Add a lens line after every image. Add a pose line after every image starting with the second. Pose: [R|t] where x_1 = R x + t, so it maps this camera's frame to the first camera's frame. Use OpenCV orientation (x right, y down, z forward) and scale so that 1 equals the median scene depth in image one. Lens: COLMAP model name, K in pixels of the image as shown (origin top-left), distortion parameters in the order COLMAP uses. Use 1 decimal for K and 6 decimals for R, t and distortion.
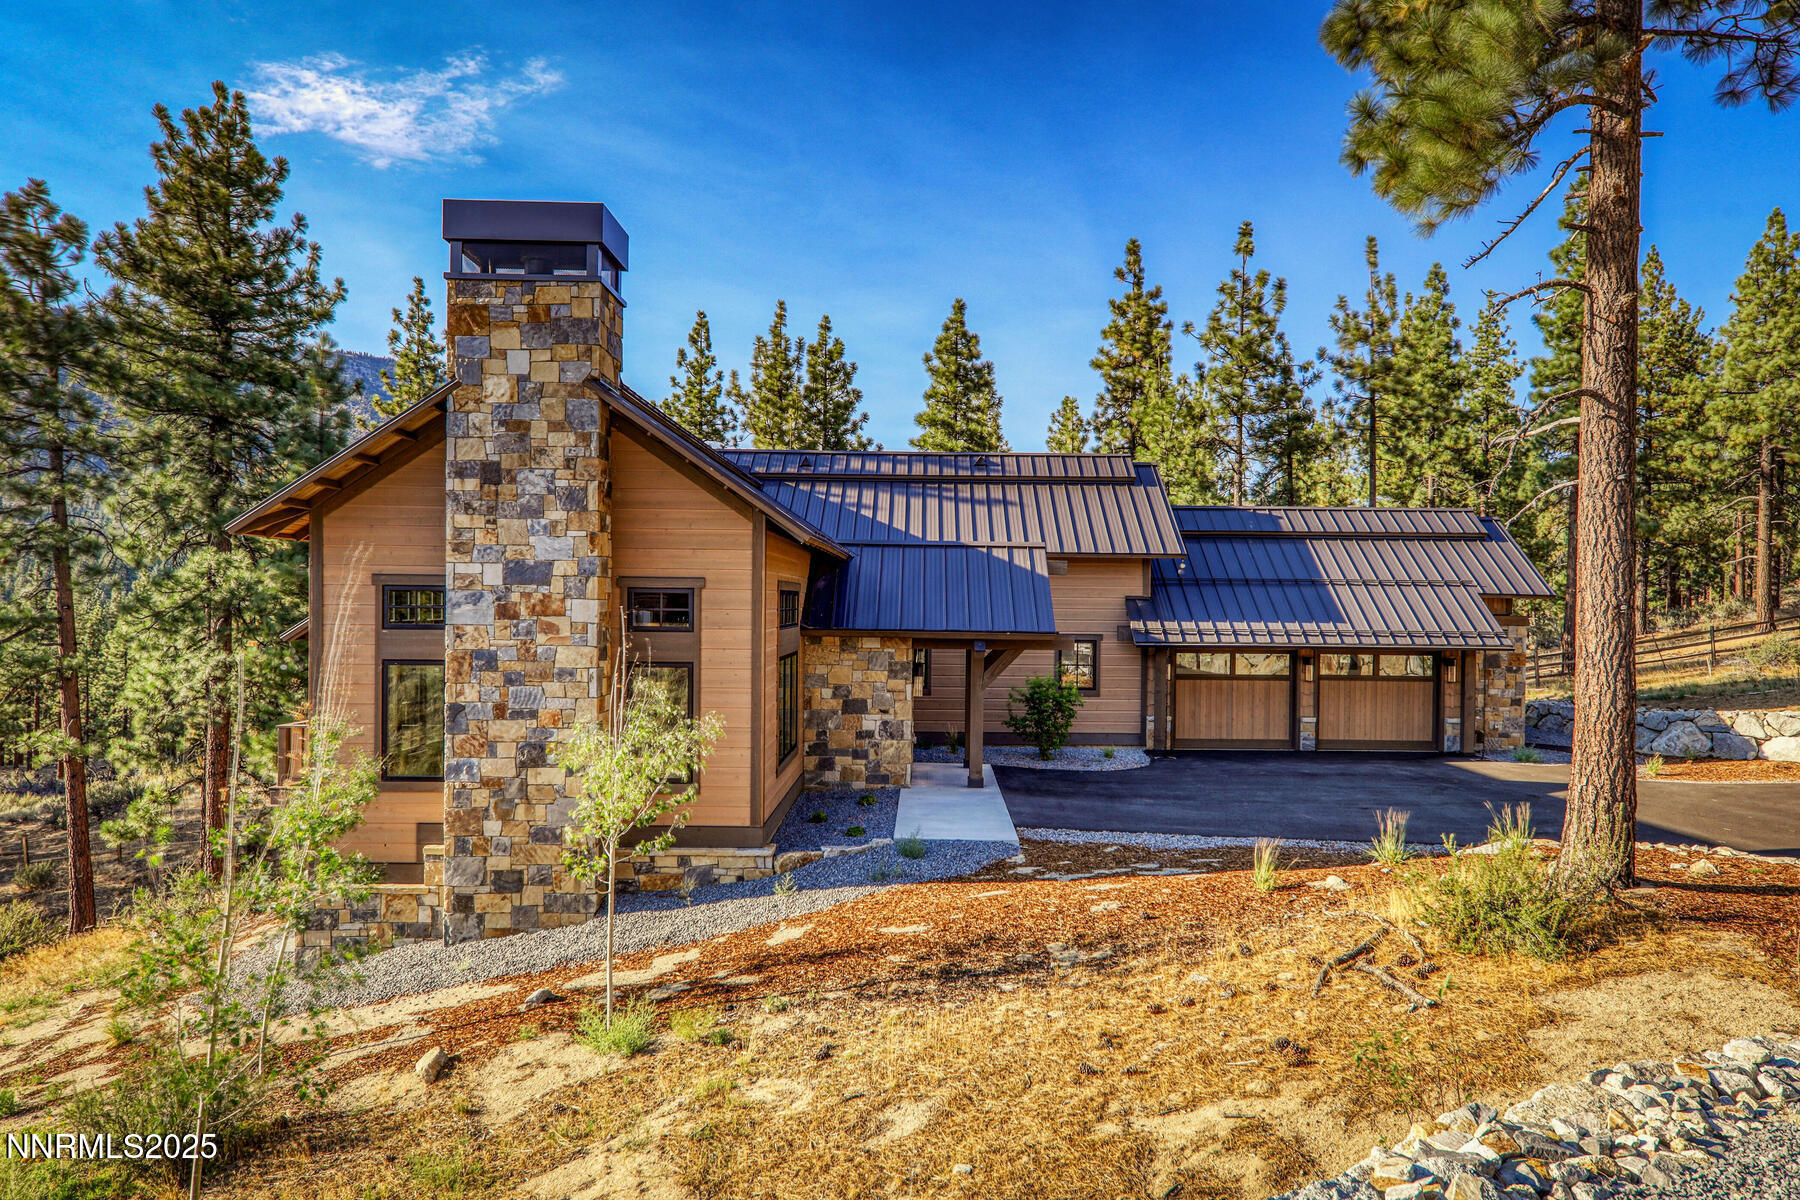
lens RADIAL K [[1242.8, 0, 932.2], [0, 1242.8, 599.3], [0, 0, 1]] dist [0.041465, 0.002743]
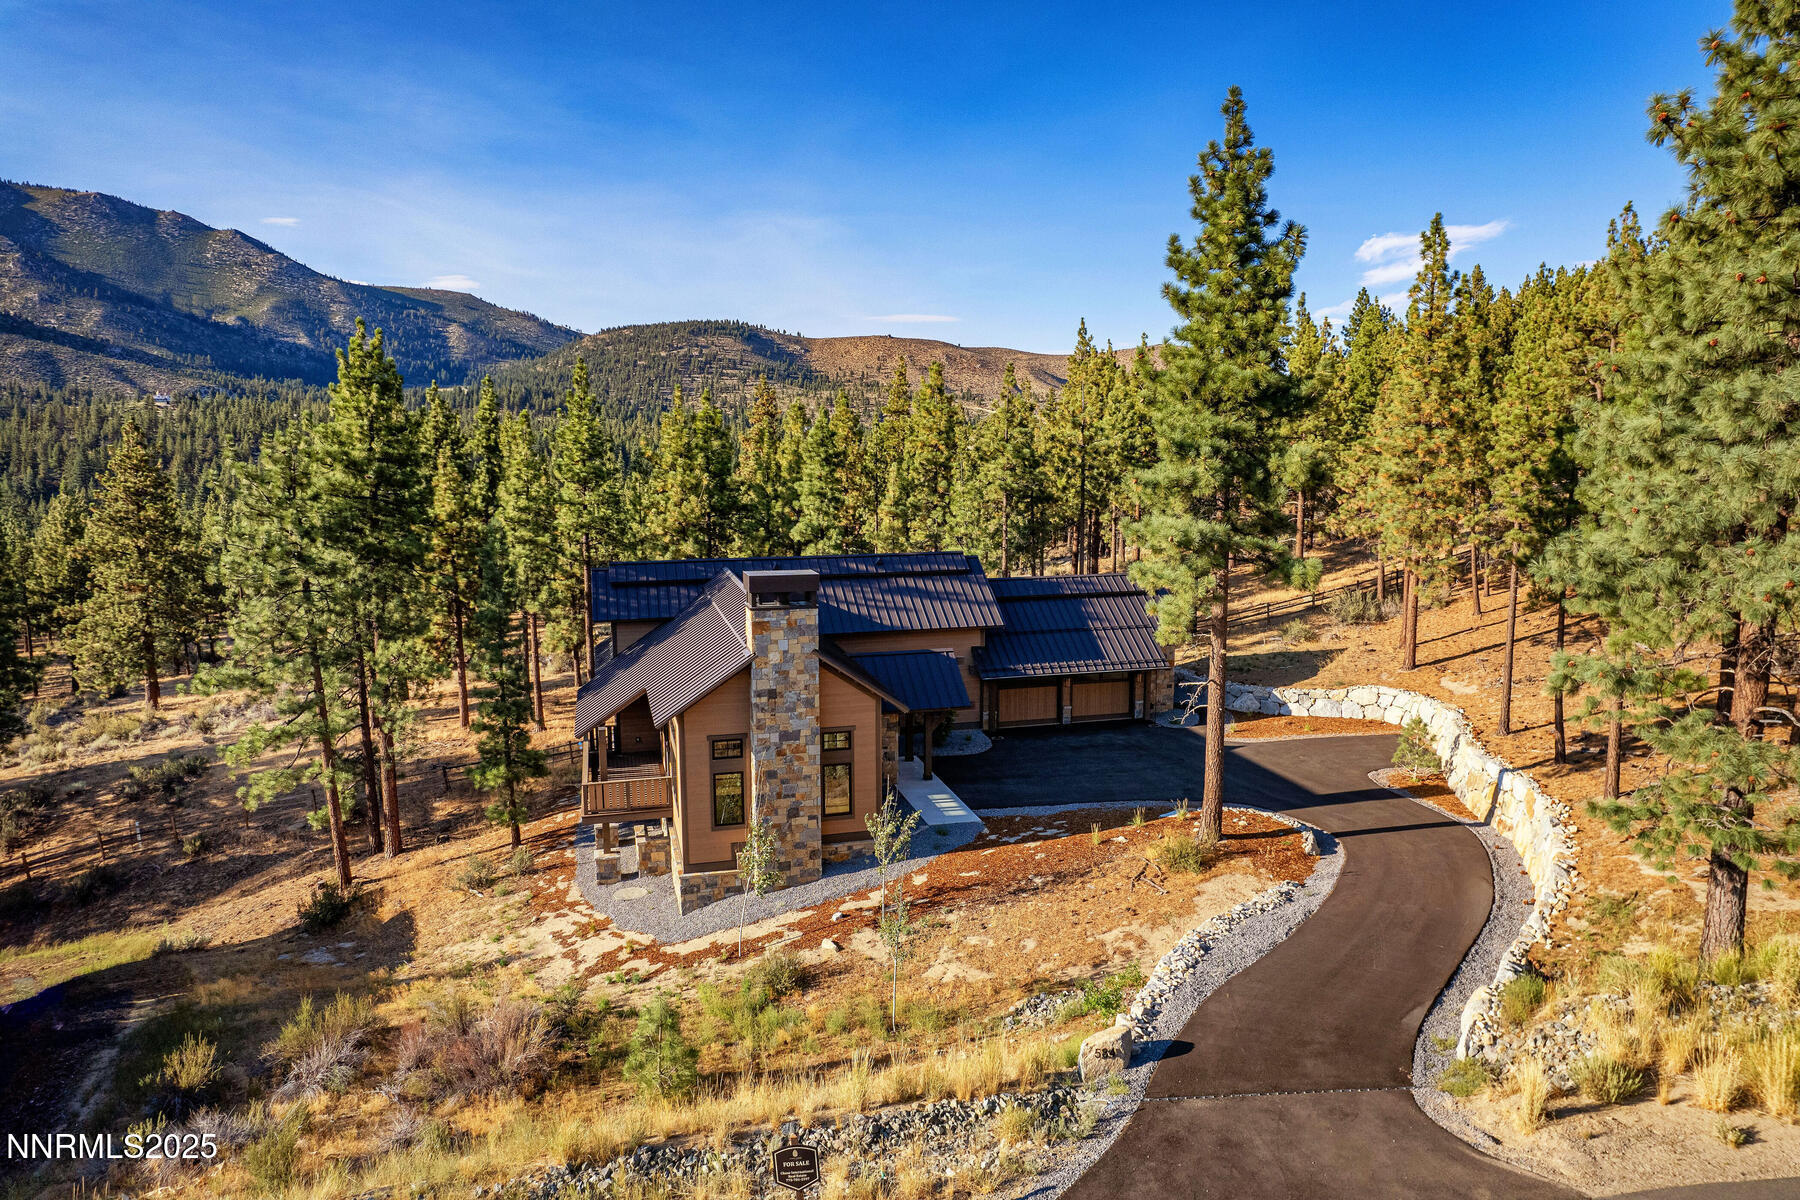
lens RADIAL K [[1242.8, 0, 932.2], [0, 1242.8, 599.3], [0, 0, 1]] dist [0.041465, 0.002743]
pose [[0.962678, -0.050057, 0.265981, -0.664970], [0.011296, 0.989322, 0.145307, -0.594782], [-0.270415, -0.136879, 0.952964, -1.200900]]
